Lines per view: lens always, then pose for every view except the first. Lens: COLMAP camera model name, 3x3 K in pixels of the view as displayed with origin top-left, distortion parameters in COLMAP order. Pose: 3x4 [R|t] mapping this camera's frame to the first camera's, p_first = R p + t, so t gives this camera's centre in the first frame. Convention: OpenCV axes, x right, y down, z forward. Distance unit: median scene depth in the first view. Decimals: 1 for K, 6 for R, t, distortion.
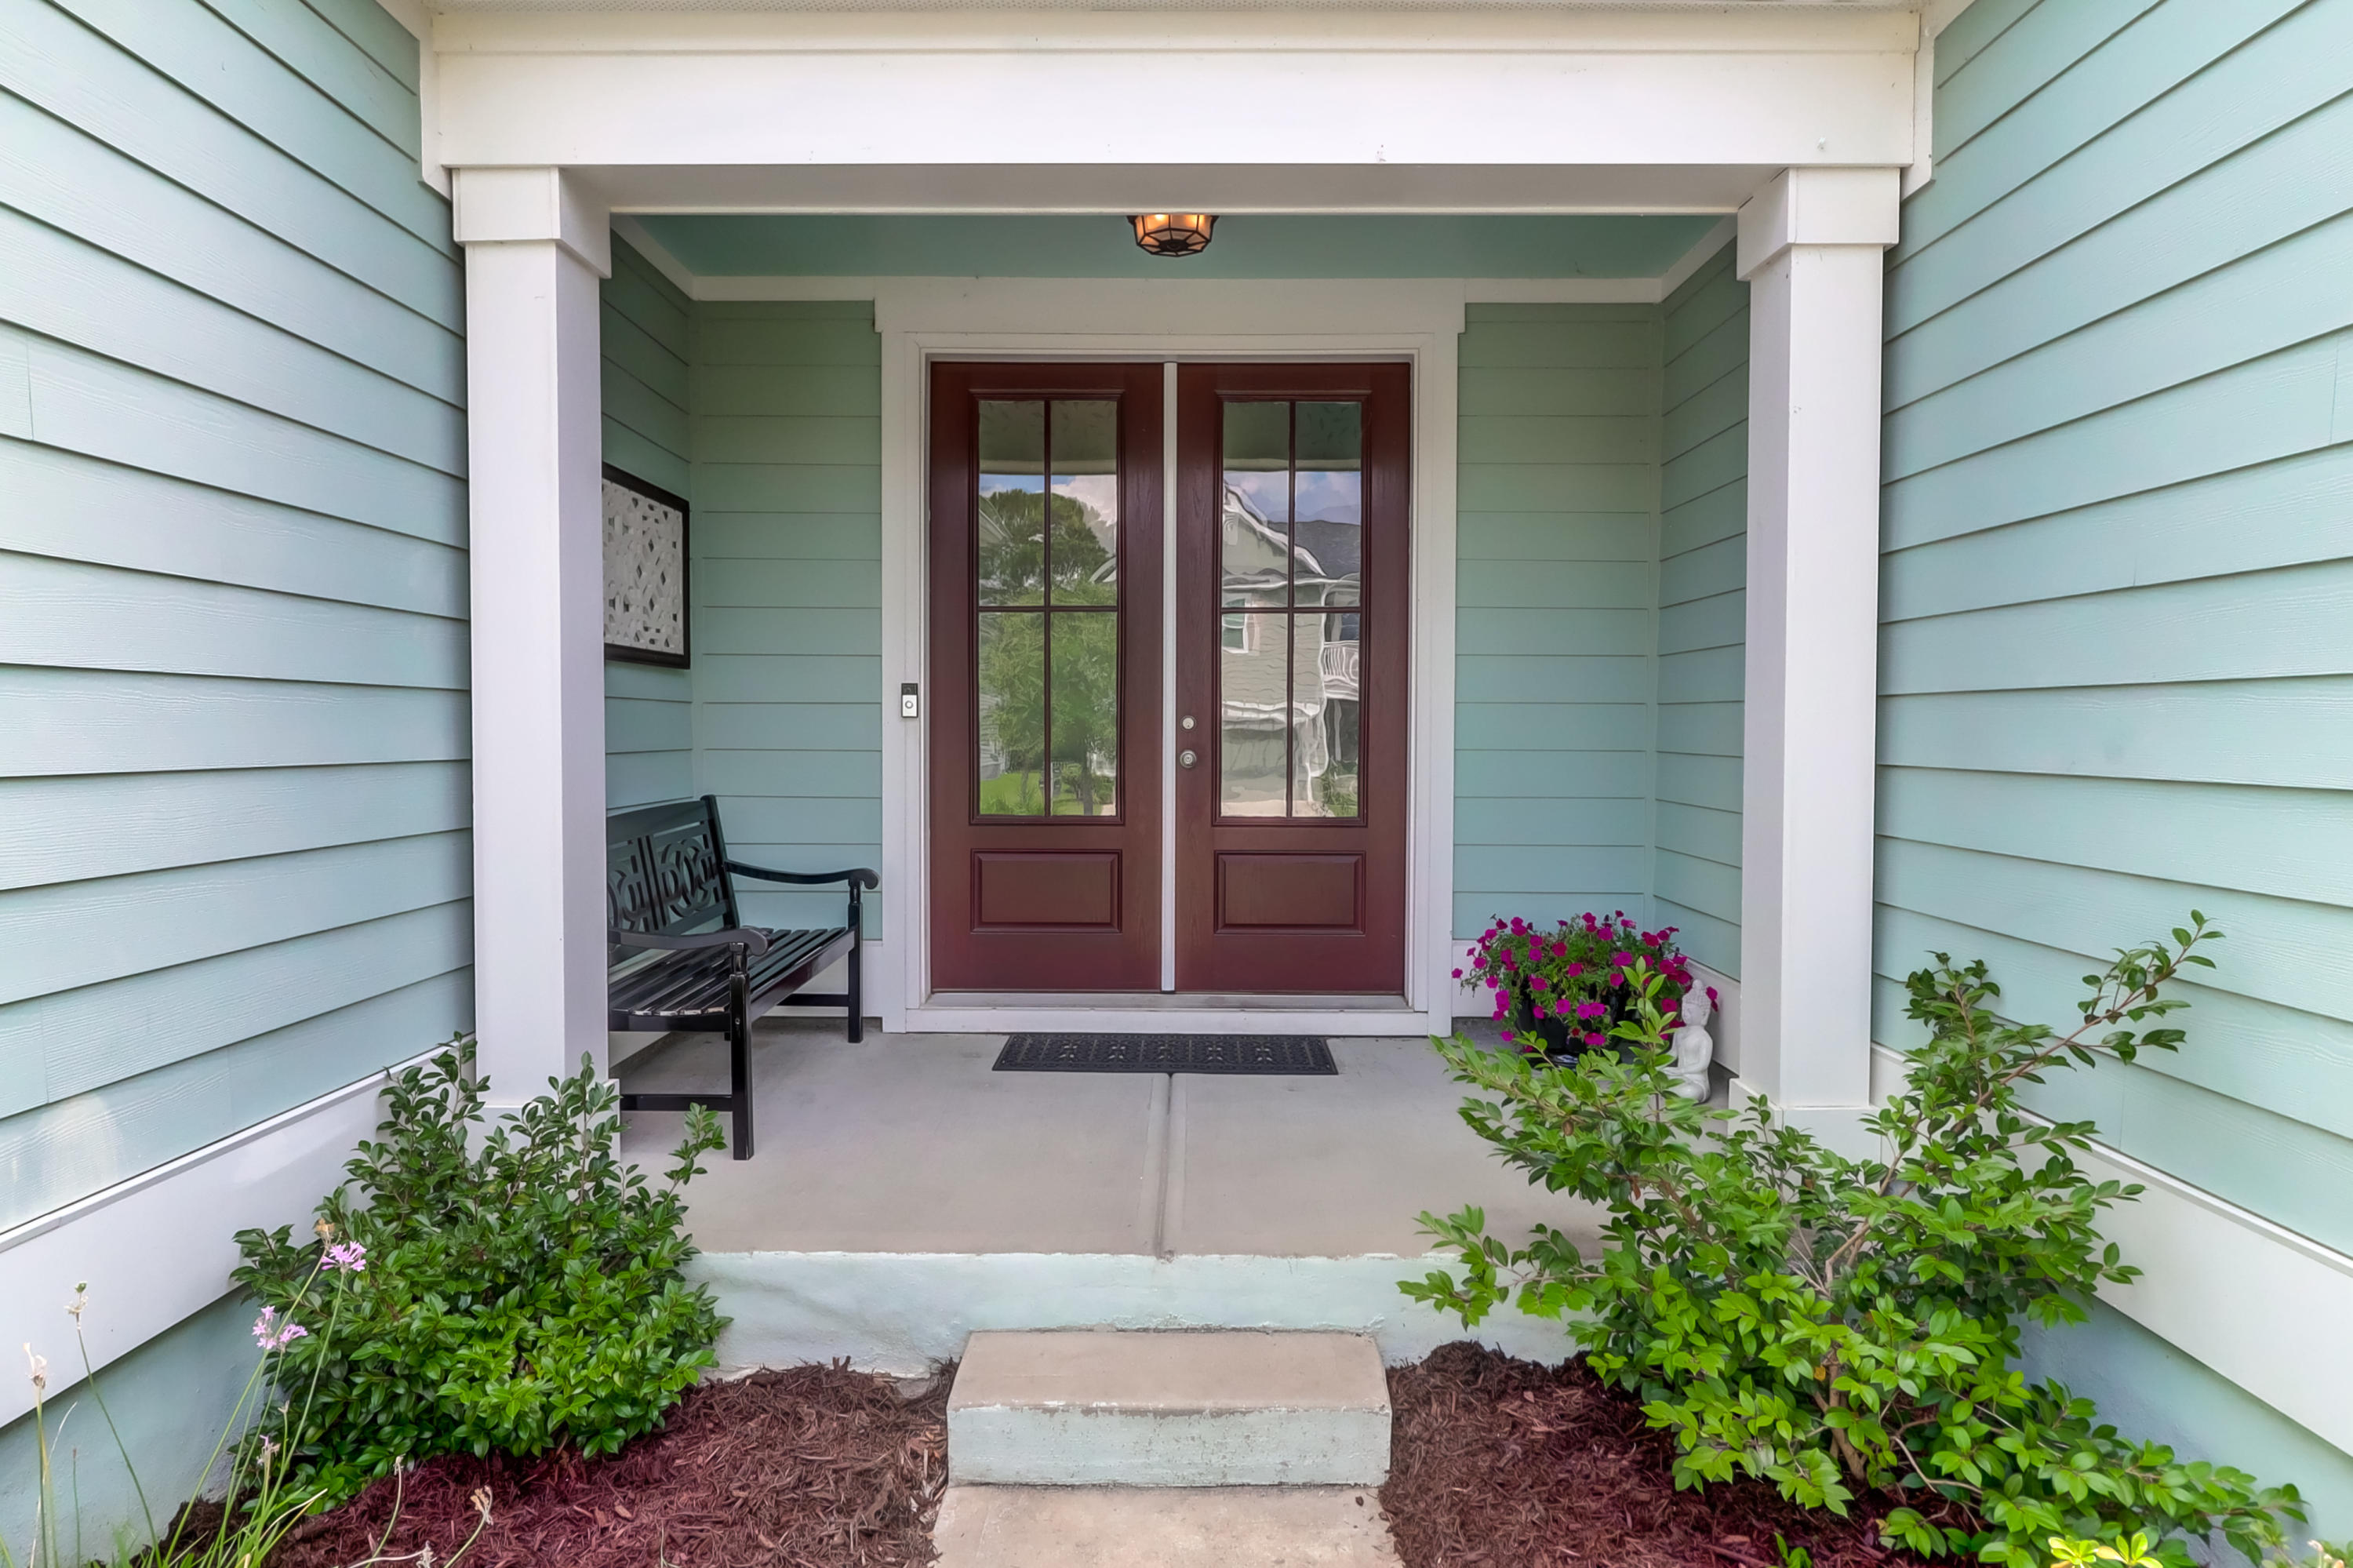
lens RADIAL K [[1302.2, 0, 1184.6], [0, 1302.2, 777.3], [0, 0, 1]] dist [0.006372, -0.001372]
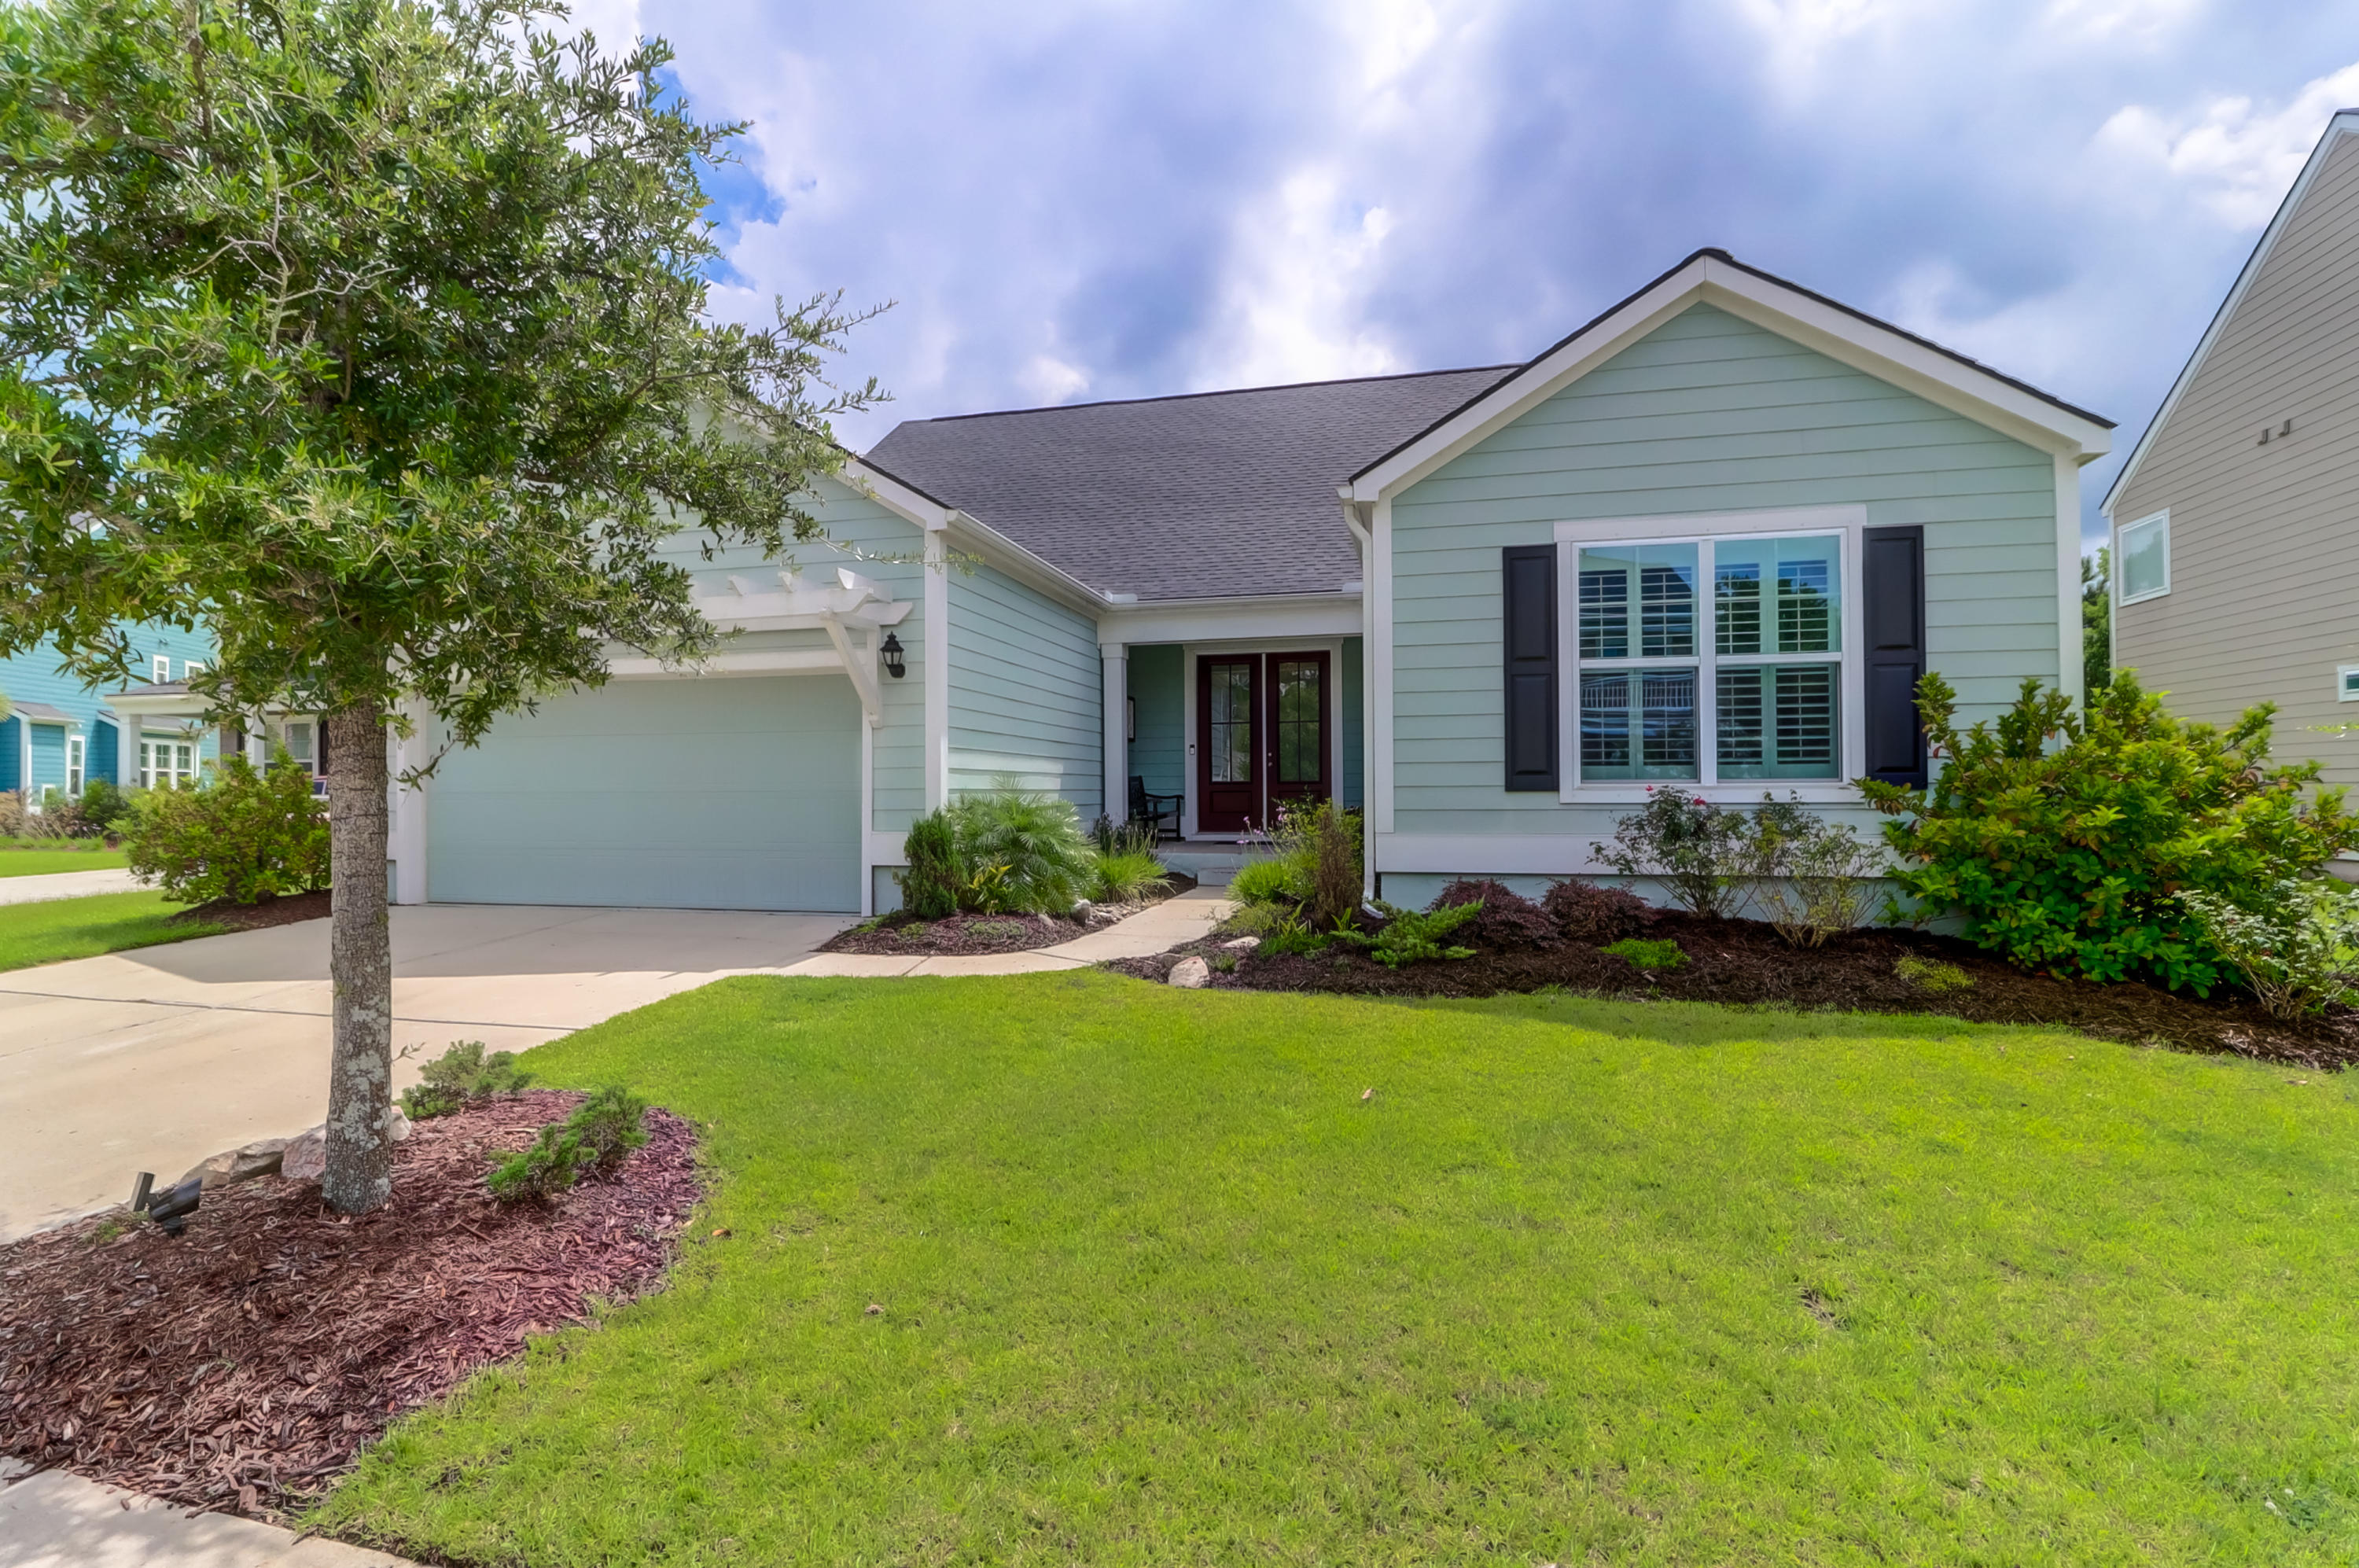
lens RADIAL K [[1088.6, 0, 1180.1], [0, 1088.6, 773.4], [0, 0, 1]] dist [-0.000586, -0.000062]
pose [[0.970322, -0.011362, -0.241550, 0.506582], [-0.001205, 0.998656, -0.051815, 0.169845], [0.241814, 0.050568, 0.969004, -2.025272]]
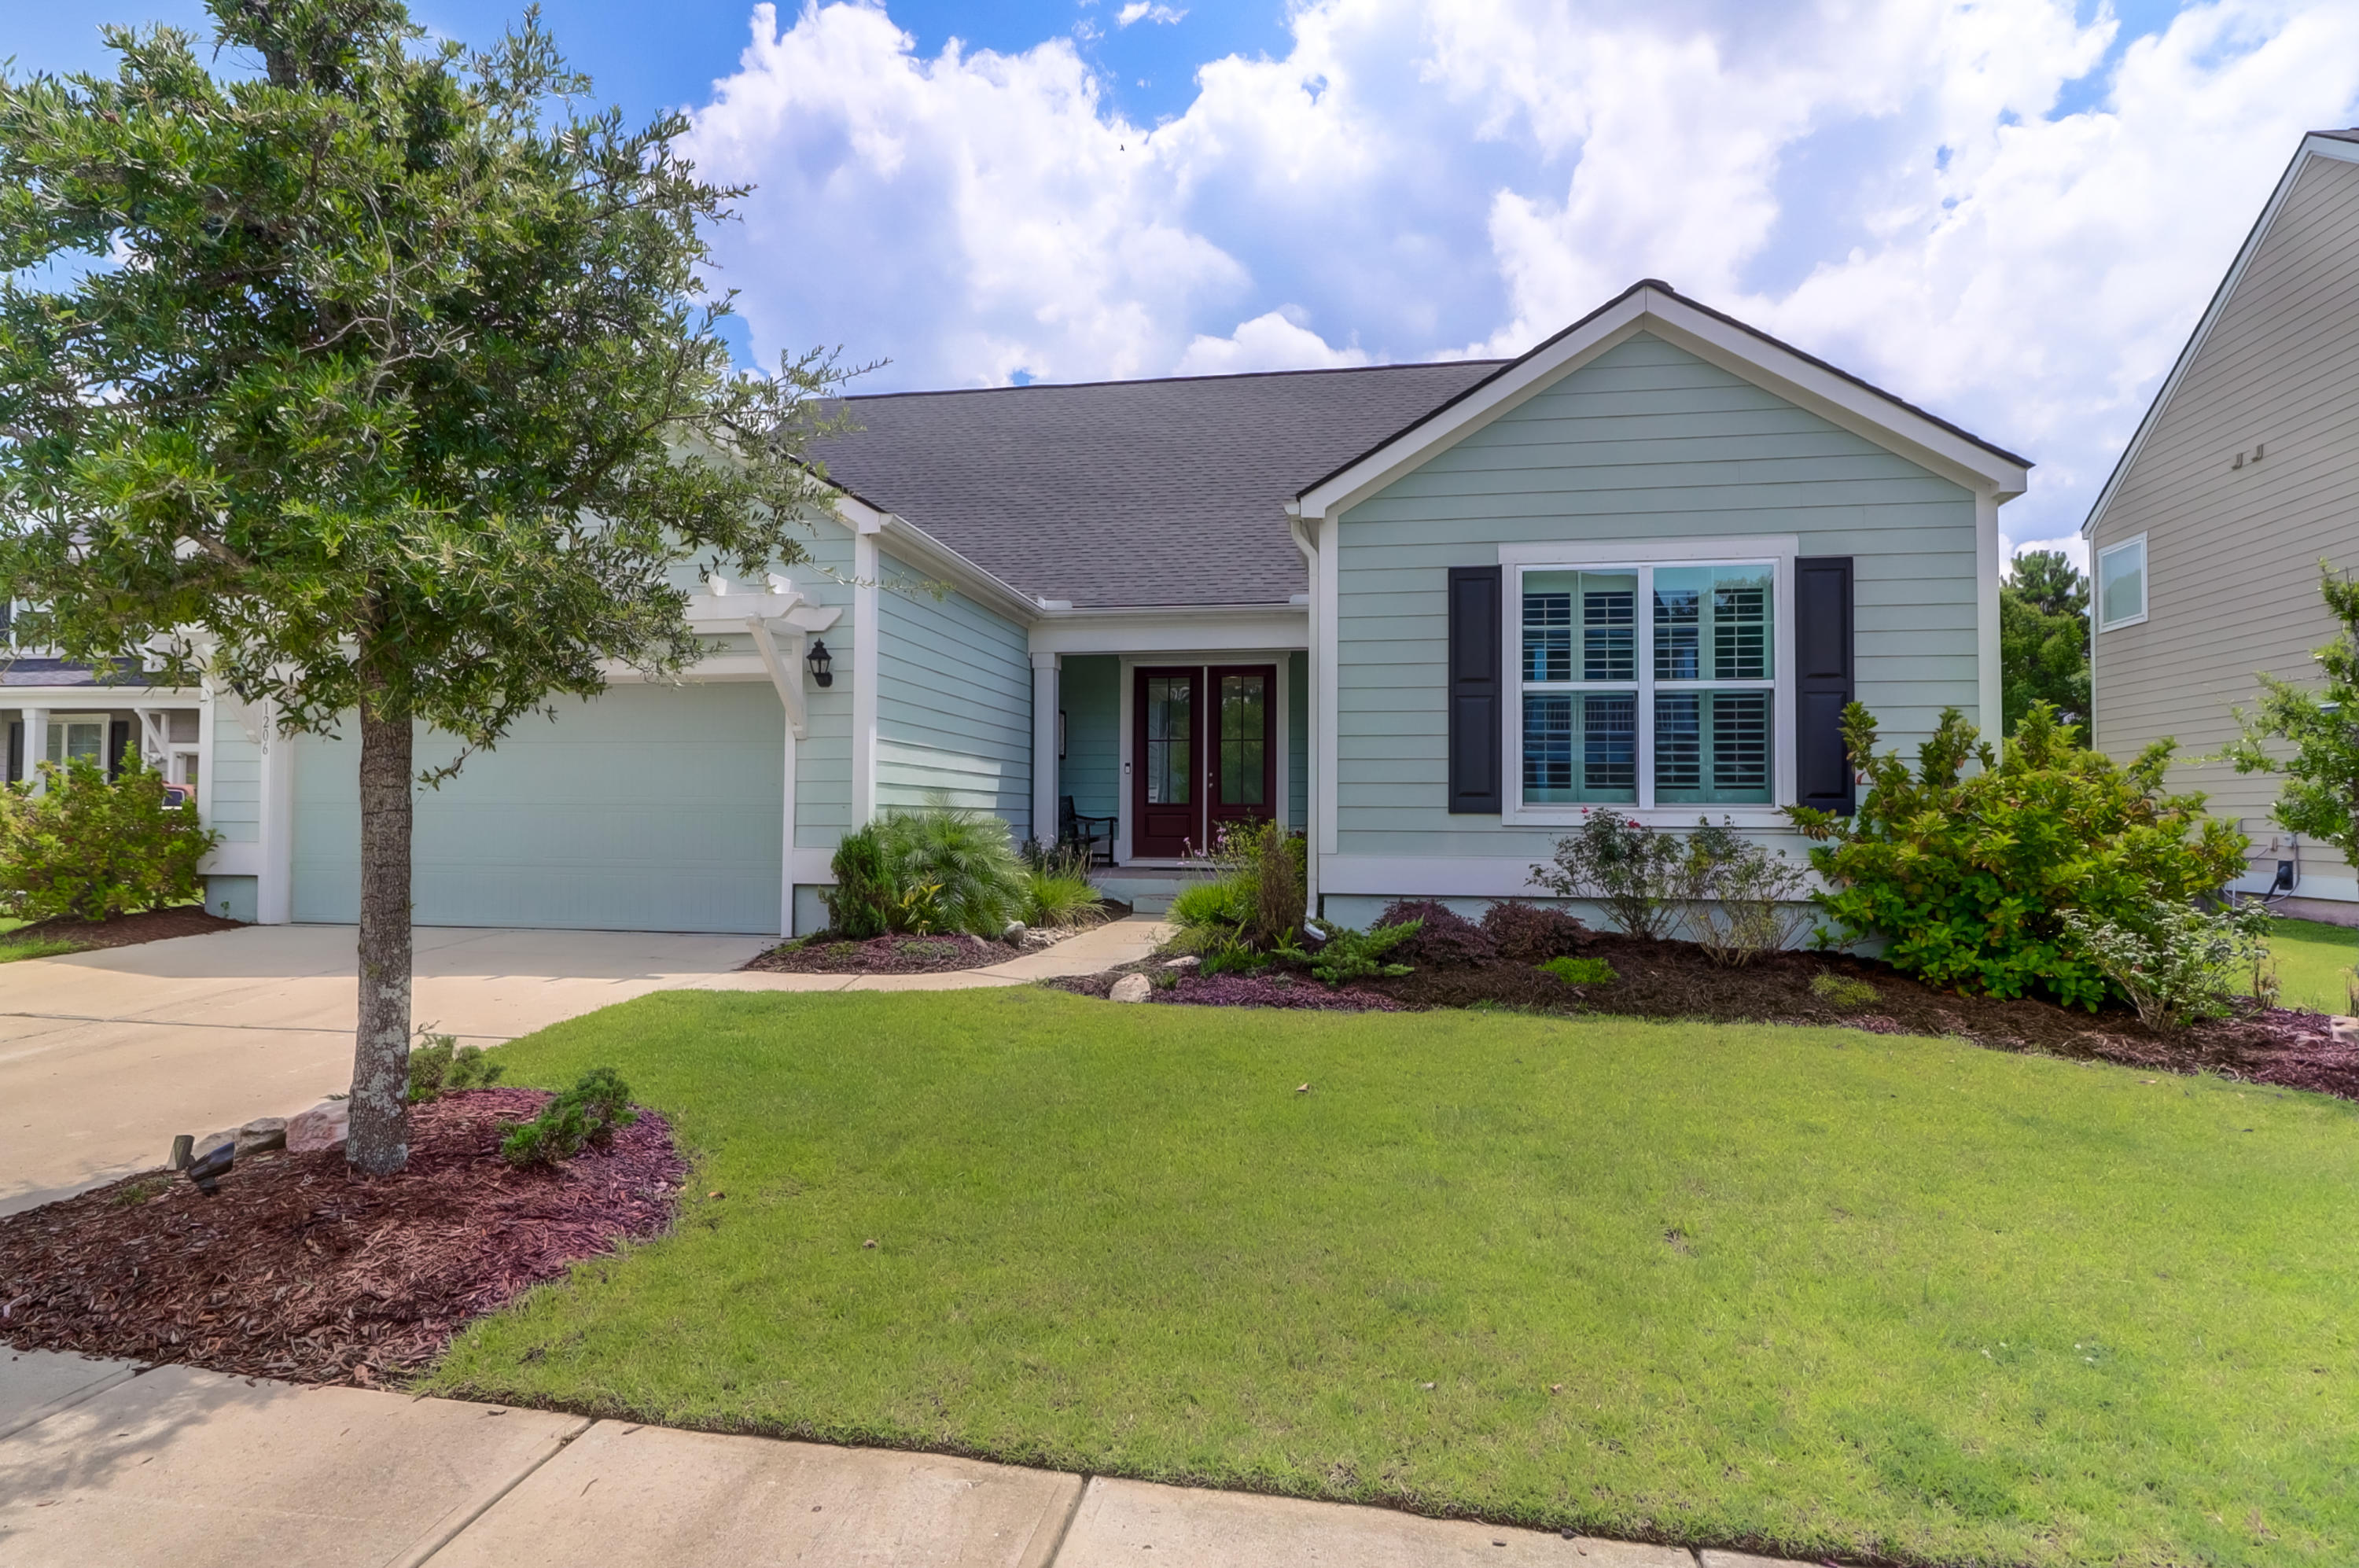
lens RADIAL K [[1305.5, 0, 1187.6], [0, 1305.5, 777.3], [0, 0, 1]] dist [0.006372, -0.001372]
pose [[0.984602, -0.002429, -0.174791, 0.550585], [-0.010064, 0.997457, -0.070553, 0.206827], [0.174518, 0.071226, 0.982074, -2.371280]]
